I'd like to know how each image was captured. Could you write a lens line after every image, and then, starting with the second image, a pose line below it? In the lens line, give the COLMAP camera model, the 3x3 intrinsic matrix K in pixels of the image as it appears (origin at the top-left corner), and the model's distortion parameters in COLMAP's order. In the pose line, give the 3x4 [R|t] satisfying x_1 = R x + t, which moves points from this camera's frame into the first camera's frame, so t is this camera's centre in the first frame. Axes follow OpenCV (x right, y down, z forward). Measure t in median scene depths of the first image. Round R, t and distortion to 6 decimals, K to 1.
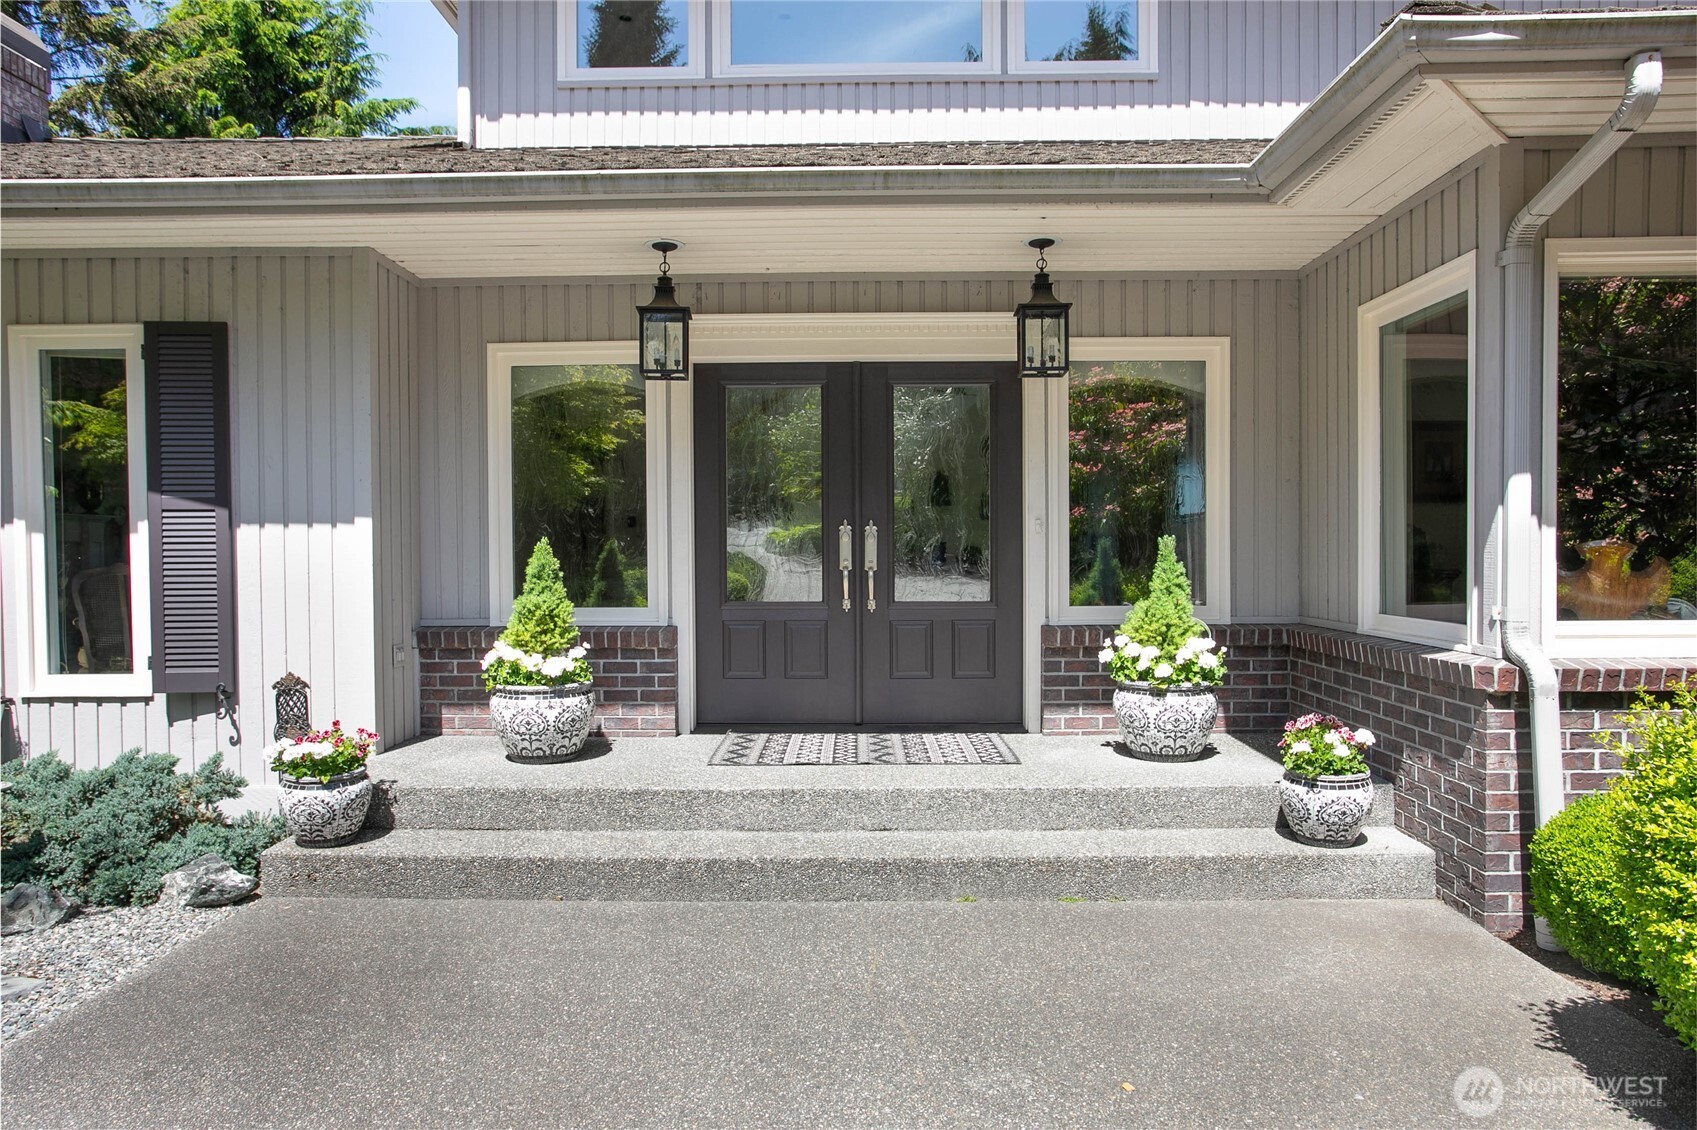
lens RADIAL K [[1070.6, 0, 848.5], [0, 1070.6, 565.0], [0, 0, 1]] dist [-0.001416, -0.000017]
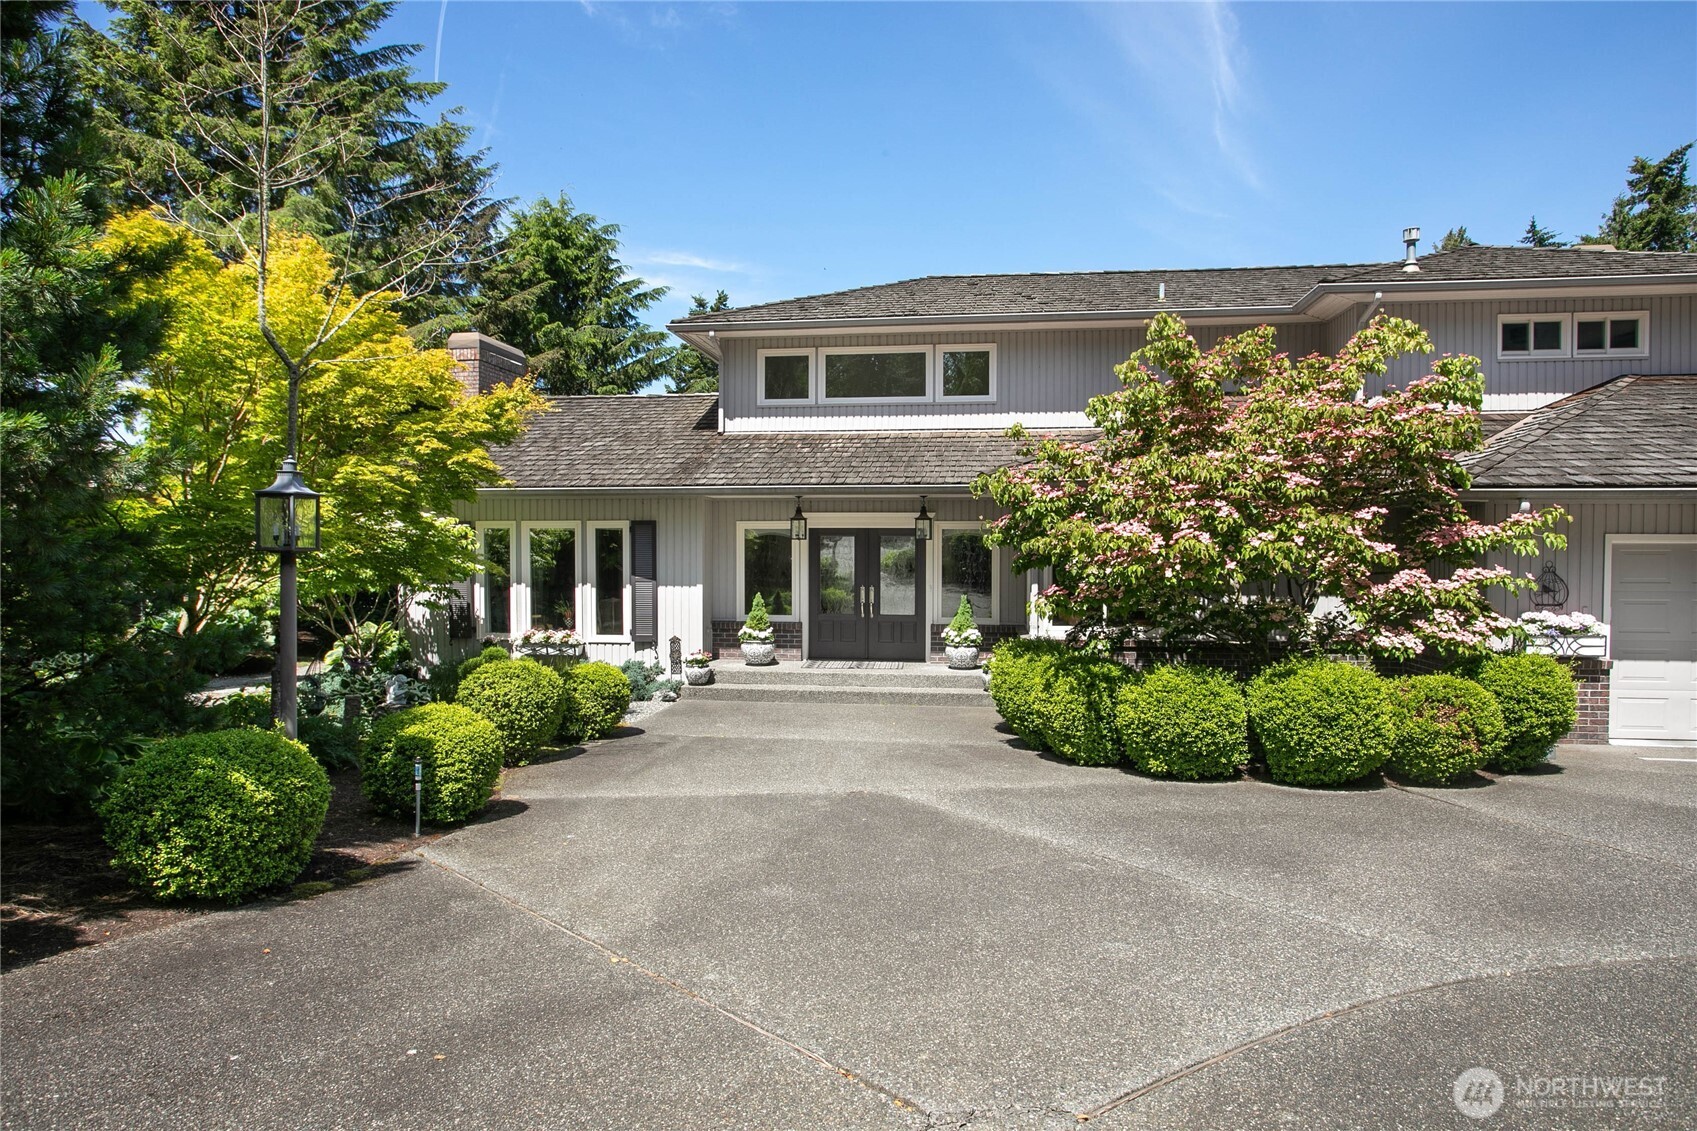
lens RADIAL K [[1025.6, 0, 848.5], [0, 1025.6, 565.5], [0, 0, 1]] dist [0.000623, 0.000015]
pose [[0.992832, 0.010047, -0.119094, 0.306835], [-0.009568, 0.999944, 0.004595, -0.115125], [0.119134, -0.003423, 0.992872, -1.813807]]
